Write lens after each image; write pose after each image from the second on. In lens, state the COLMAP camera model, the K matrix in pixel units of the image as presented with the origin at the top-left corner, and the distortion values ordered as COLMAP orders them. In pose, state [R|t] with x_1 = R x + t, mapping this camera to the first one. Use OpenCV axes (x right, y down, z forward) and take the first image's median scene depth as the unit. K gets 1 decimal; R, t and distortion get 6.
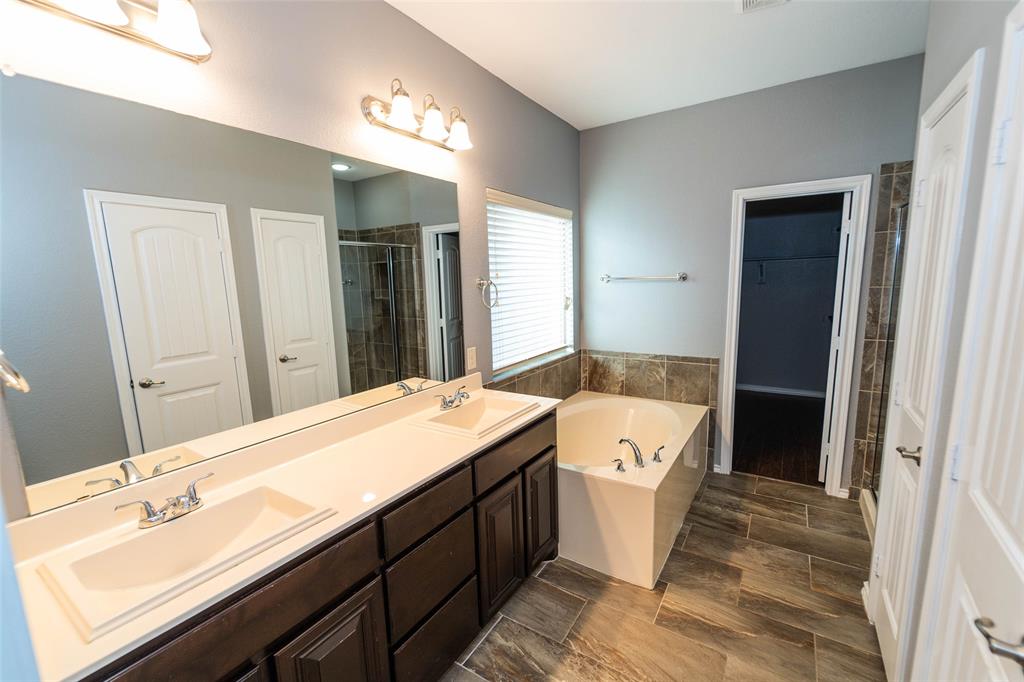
lens RADIAL K [[418.6, 0, 509.3], [0, 418.6, 341.7], [0, 0, 1]] dist [-0.000649, -0.001722]
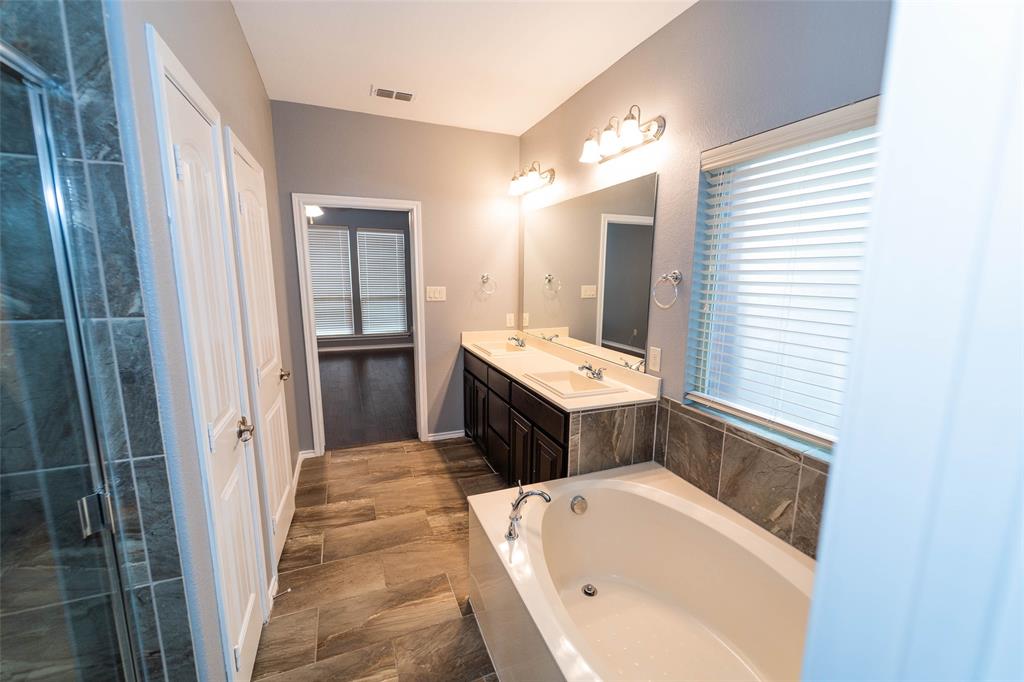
lens RADIAL K [[418.6, 0, 526.7], [0, 418.6, 341.0], [0, 0, 1]] dist [-0.000649, -0.001722]
pose [[-0.535407, 0.163015, -0.828713, 1.080880], [-0.122595, 0.955805, 0.267220, -0.276749], [0.835649, 0.244668, -0.491760, 1.599485]]
